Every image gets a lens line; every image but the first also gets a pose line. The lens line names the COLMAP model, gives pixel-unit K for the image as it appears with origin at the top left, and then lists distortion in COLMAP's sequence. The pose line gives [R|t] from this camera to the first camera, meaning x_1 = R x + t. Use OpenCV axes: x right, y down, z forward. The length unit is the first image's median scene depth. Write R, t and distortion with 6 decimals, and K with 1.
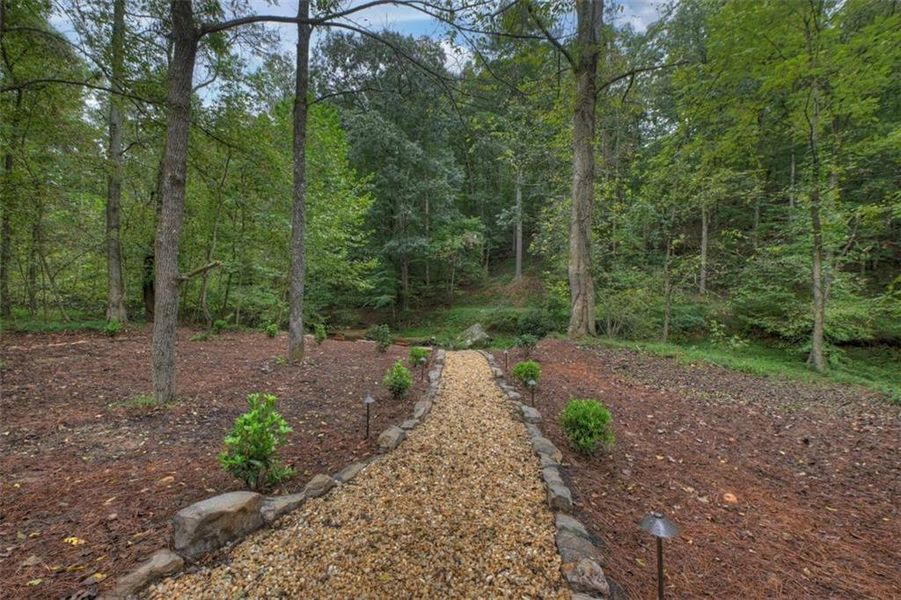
lens RADIAL K [[355.9, 0, 450.3], [0, 355.9, 301.2], [0, 0, 1]] dist [-0.000387, -0.000002]
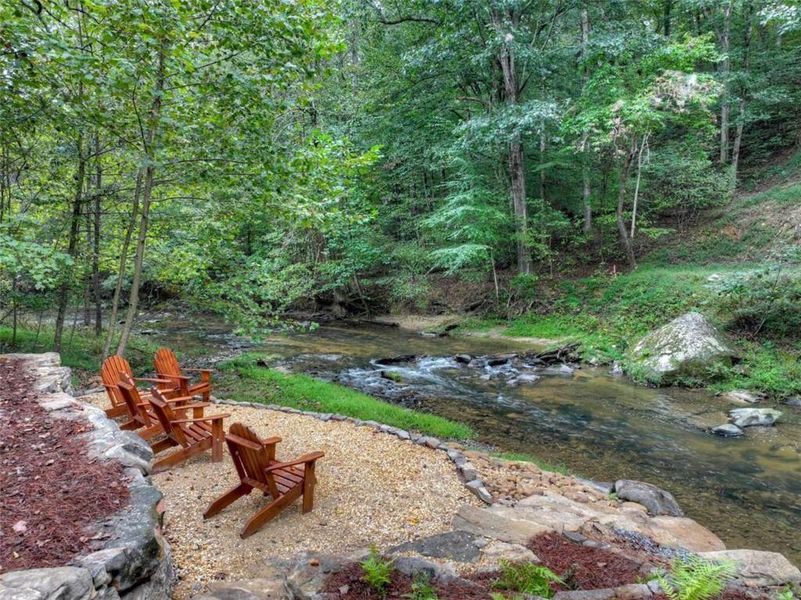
lens RADIAL K [[553.4, 0, 400.3], [0, 553.4, 298.6], [0, 0, 1]] dist [0.000856, 0.002578]
pose [[0.898044, 0.008135, -0.439830, 0.048516], [0.024856, 0.997293, 0.069198, 0.000610], [0.439202, -0.073075, 0.895411, 0.304208]]
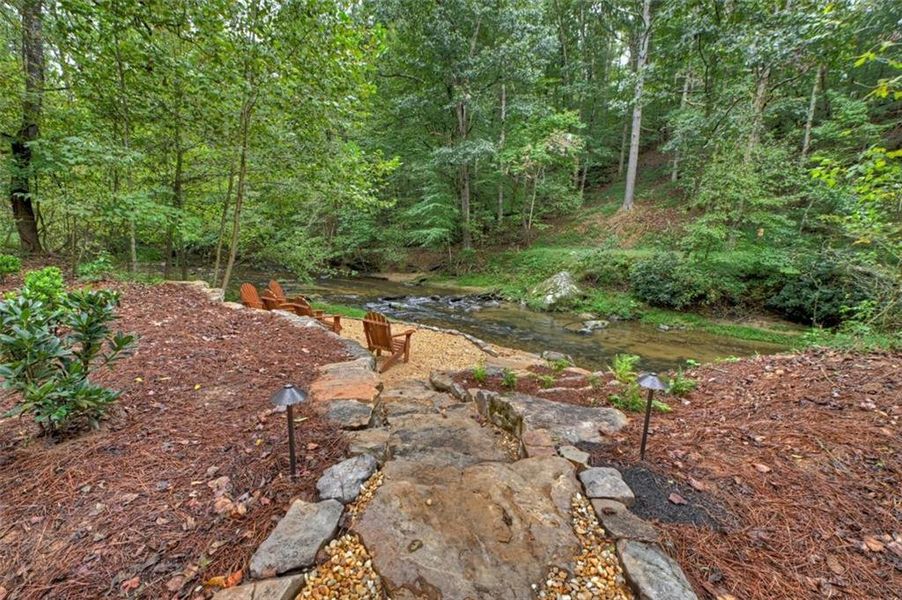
lens RADIAL K [[354.4, 0, 454.3], [0, 354.4, 307.4], [0, 0, 1]] dist [-0.017656, 0.000071]
pose [[0.976248, 0.052567, -0.210181, 0.015055], [-0.014432, 0.983743, 0.179001, 0.011626], [0.216174, -0.171716, 0.961136, 0.264957]]
